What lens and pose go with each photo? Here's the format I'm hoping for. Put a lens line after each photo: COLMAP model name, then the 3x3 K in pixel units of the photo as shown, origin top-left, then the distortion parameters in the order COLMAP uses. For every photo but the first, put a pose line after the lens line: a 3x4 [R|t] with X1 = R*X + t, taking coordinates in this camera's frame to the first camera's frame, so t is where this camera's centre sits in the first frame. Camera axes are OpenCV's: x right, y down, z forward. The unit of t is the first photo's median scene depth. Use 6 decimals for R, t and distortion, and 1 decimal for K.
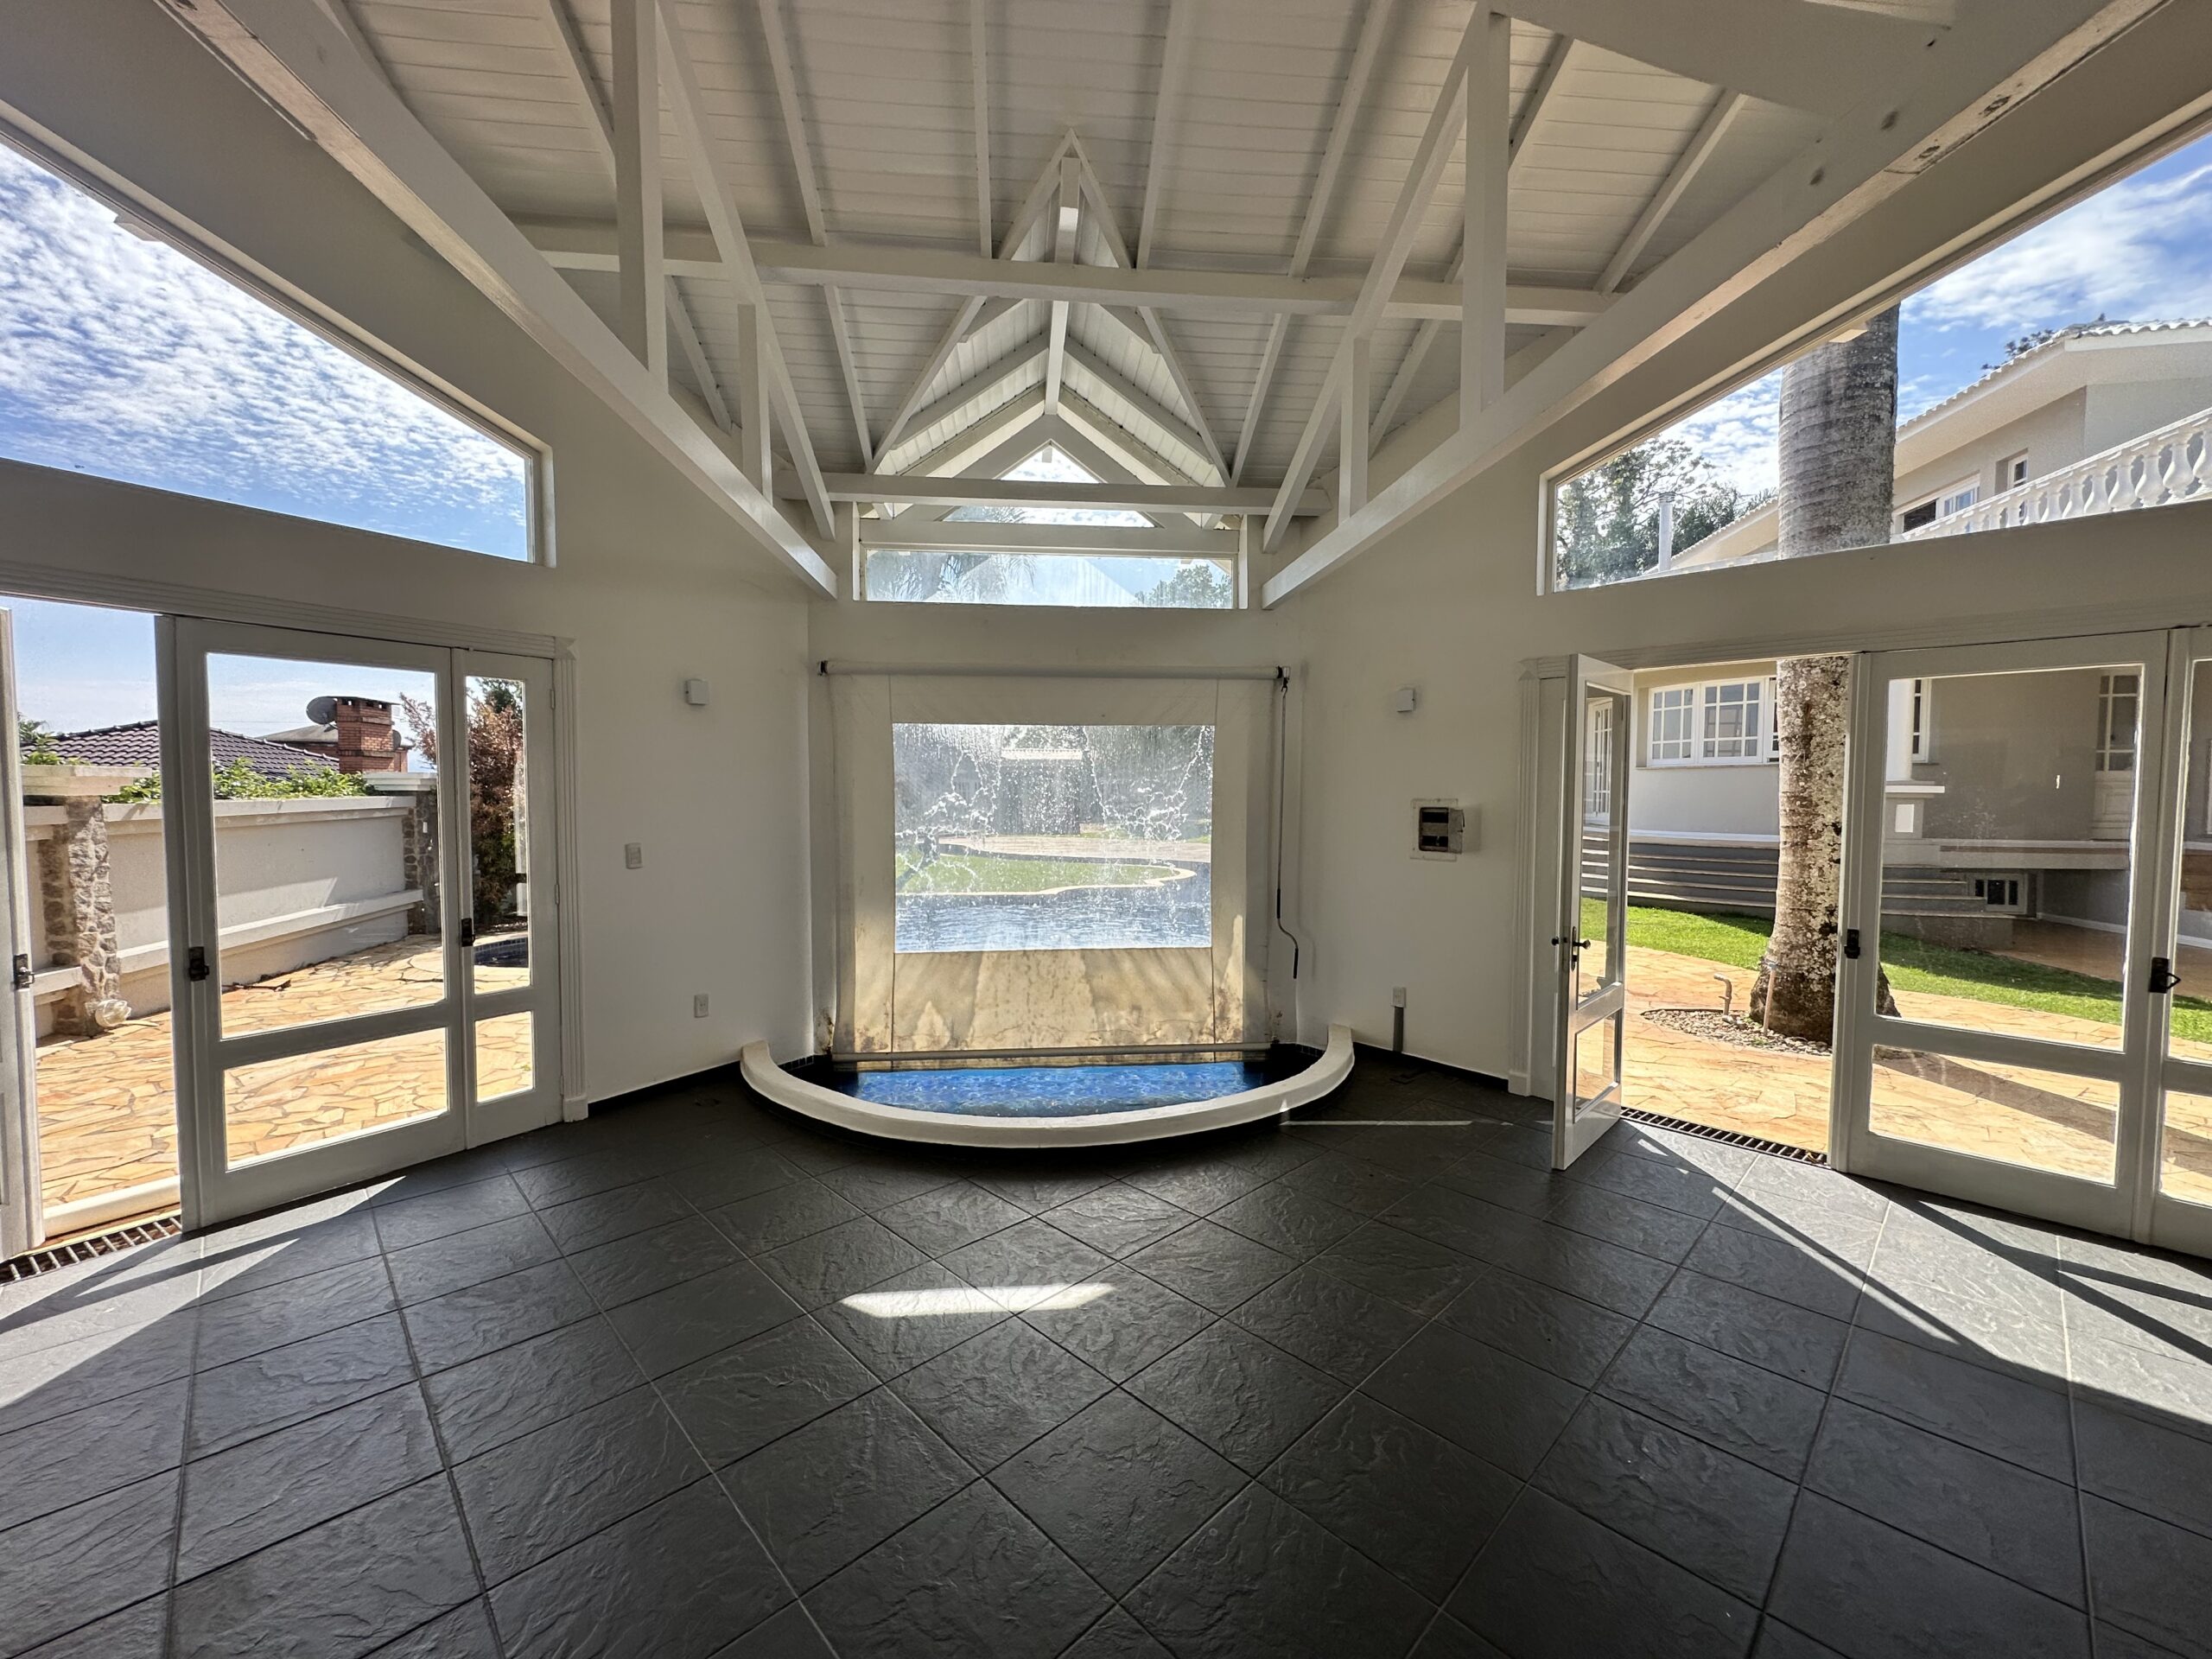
lens RADIAL K [[885.8, 0, 1096.1], [0, 885.8, 834.2], [0, 0, 1]] dist [-0.001487, 0.000784]
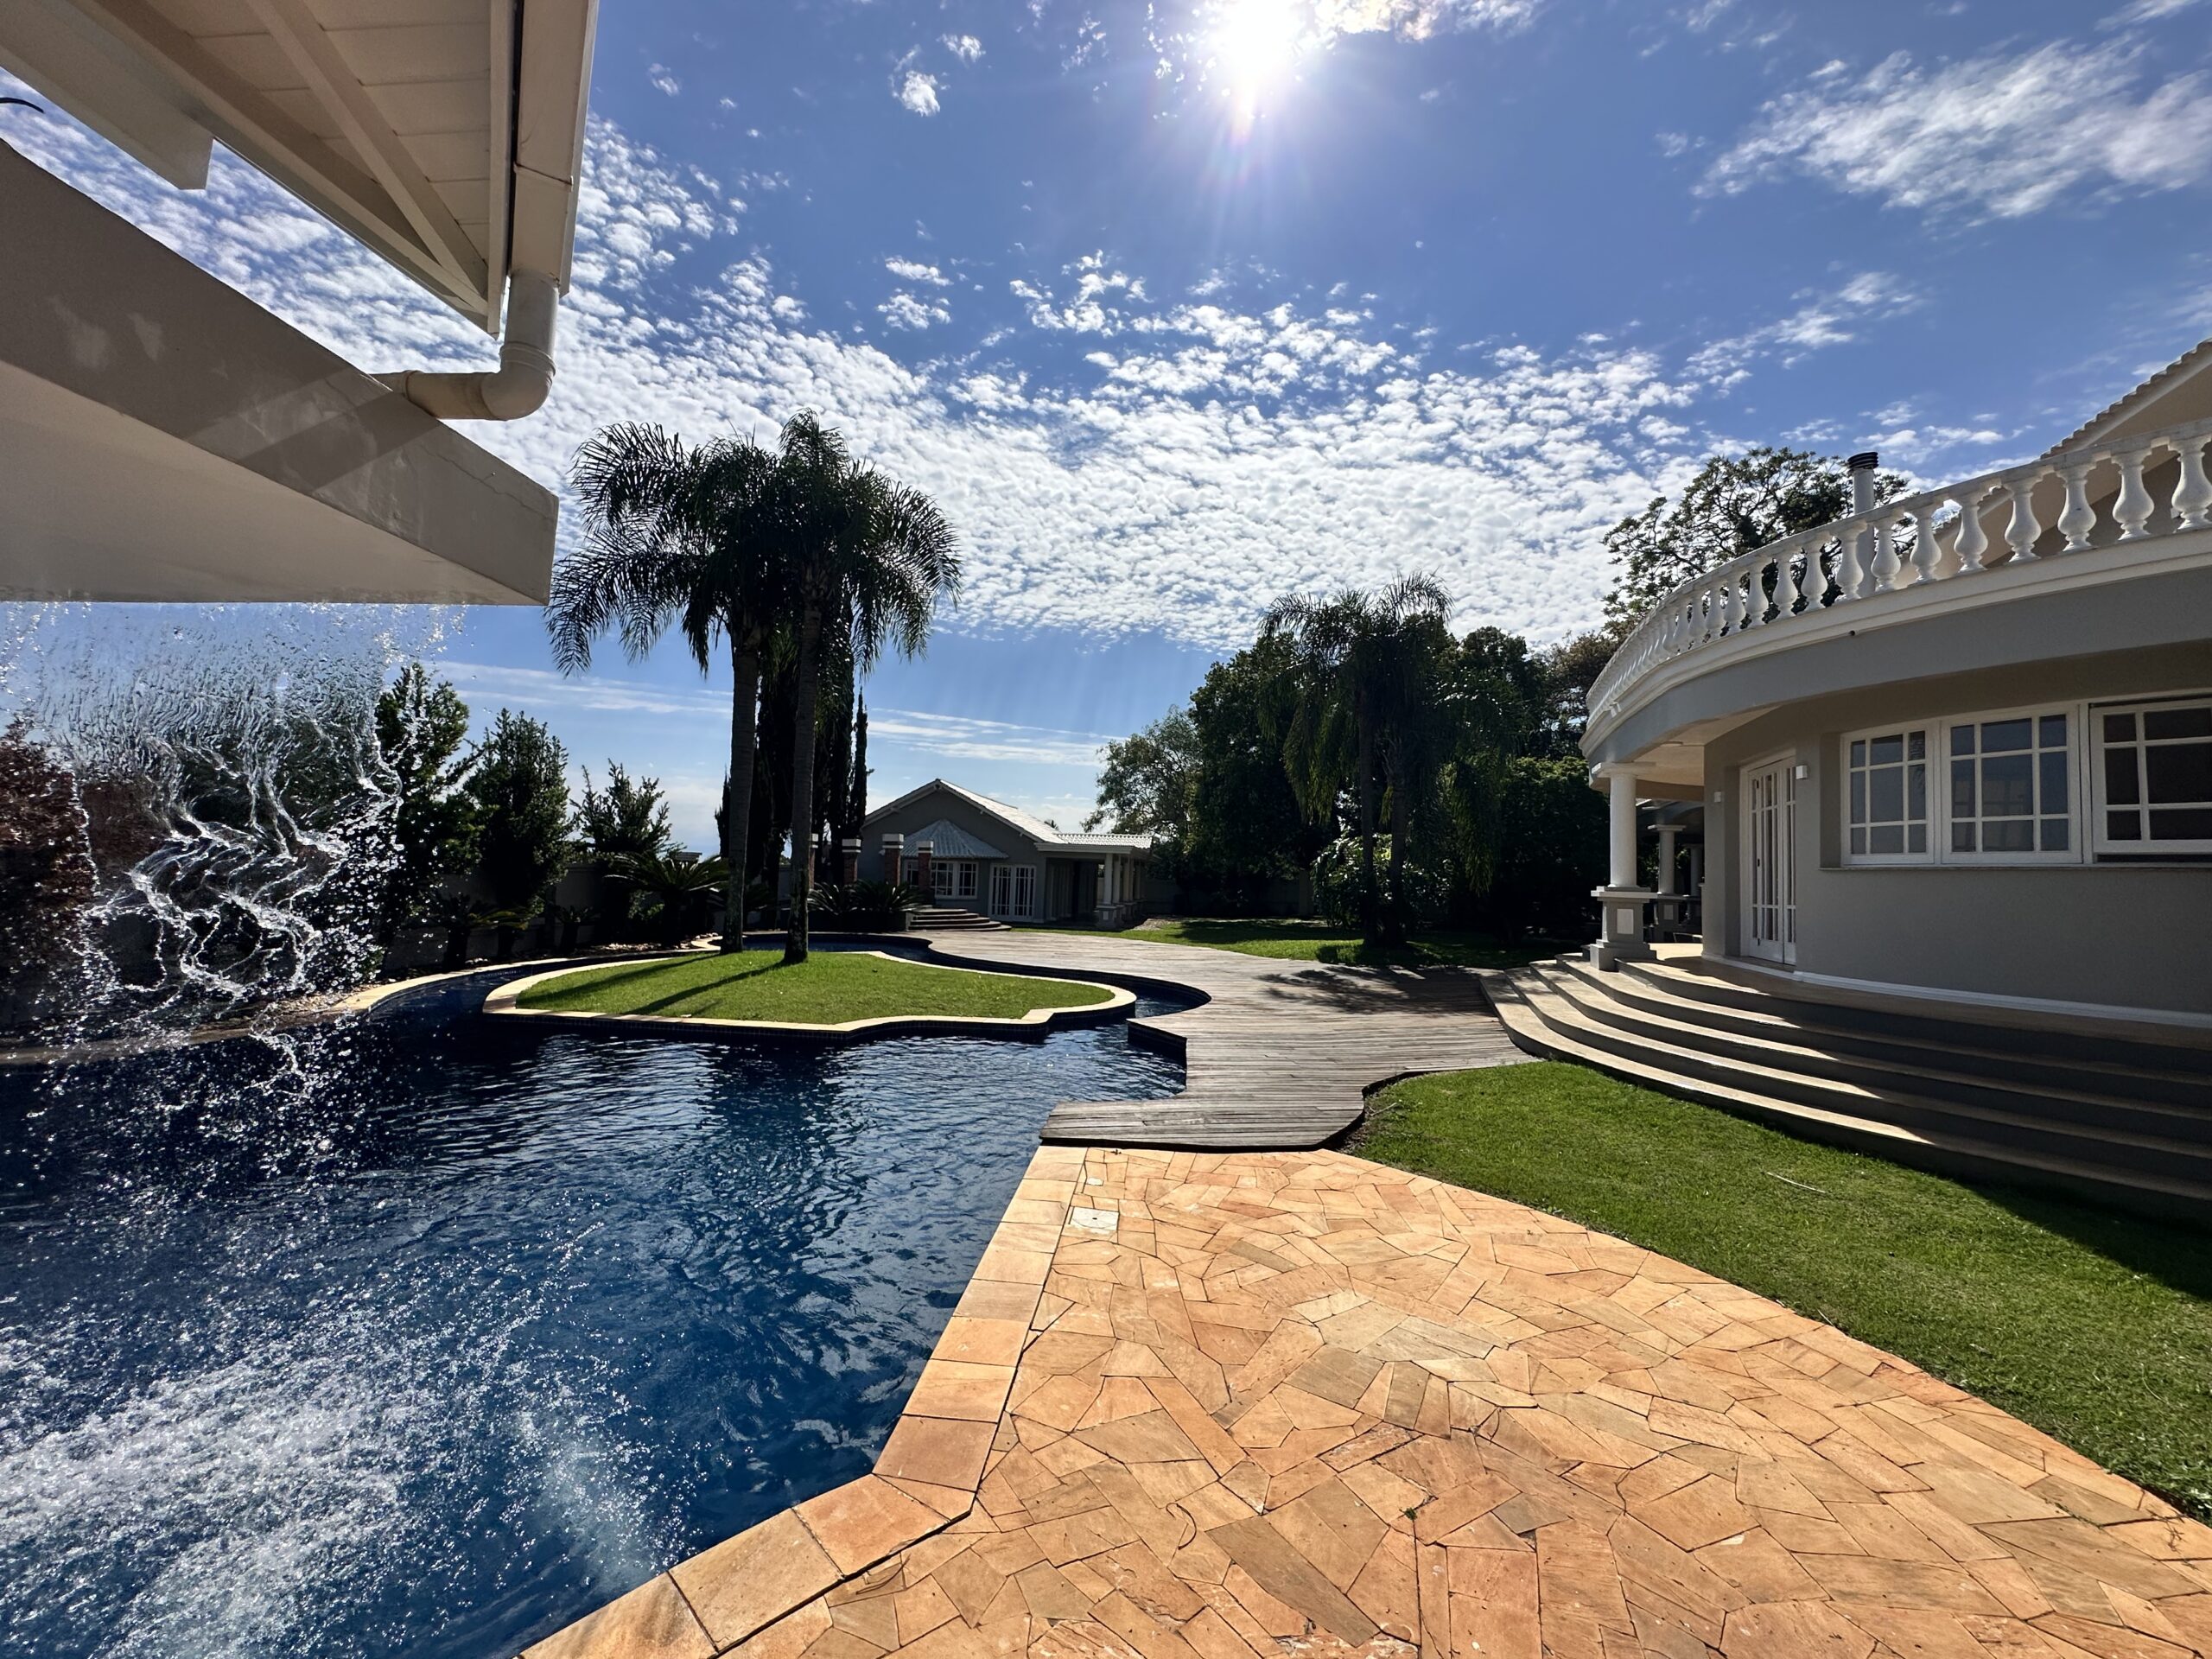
lens RADIAL K [[885.8, 0, 1123.7], [0, 885.8, 826.5], [0, 0, 1]] dist [-0.001487, 0.000784]
pose [[0.990527, 0.028639, -0.134295, 0.247876], [-0.042072, 0.994269, -0.098284, -0.026882], [0.130711, 0.103003, 0.986055, 0.386137]]
